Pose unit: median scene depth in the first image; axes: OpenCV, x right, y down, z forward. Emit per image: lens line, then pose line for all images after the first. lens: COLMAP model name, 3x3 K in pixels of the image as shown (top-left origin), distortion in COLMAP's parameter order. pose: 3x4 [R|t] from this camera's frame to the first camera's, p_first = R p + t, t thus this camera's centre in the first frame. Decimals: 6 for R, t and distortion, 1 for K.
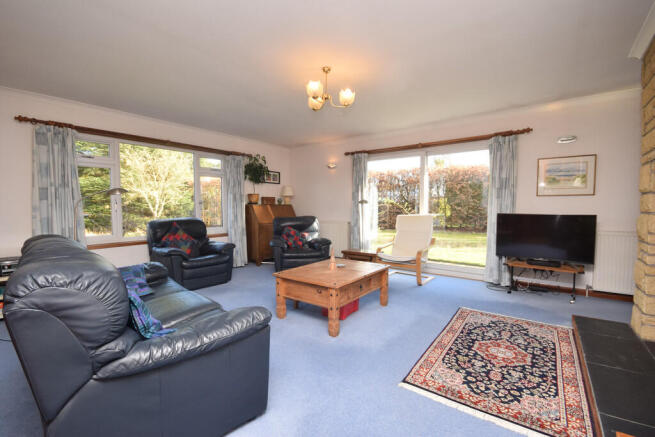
lens RADIAL K [[293.2, 0, 323.5], [0, 293.2, 219.0], [0, 0, 1]] dist [-0.001278, -0.012263]
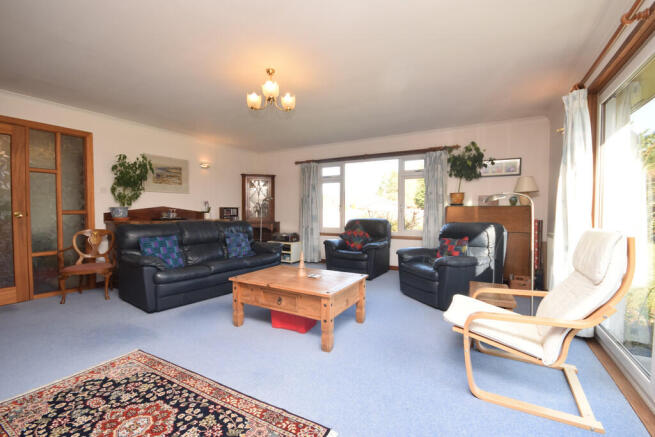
lens RADIAL K [[293.2, 0, 324.2], [0, 293.2, 216.5], [0, 0, 1]] dist [-0.001278, -0.012263]
pose [[0.127243, 0.022904, -0.991607, 1.396106], [-0.045657, 0.998809, 0.017211, -0.046496], [0.990820, 0.043084, 0.128138, 1.423697]]
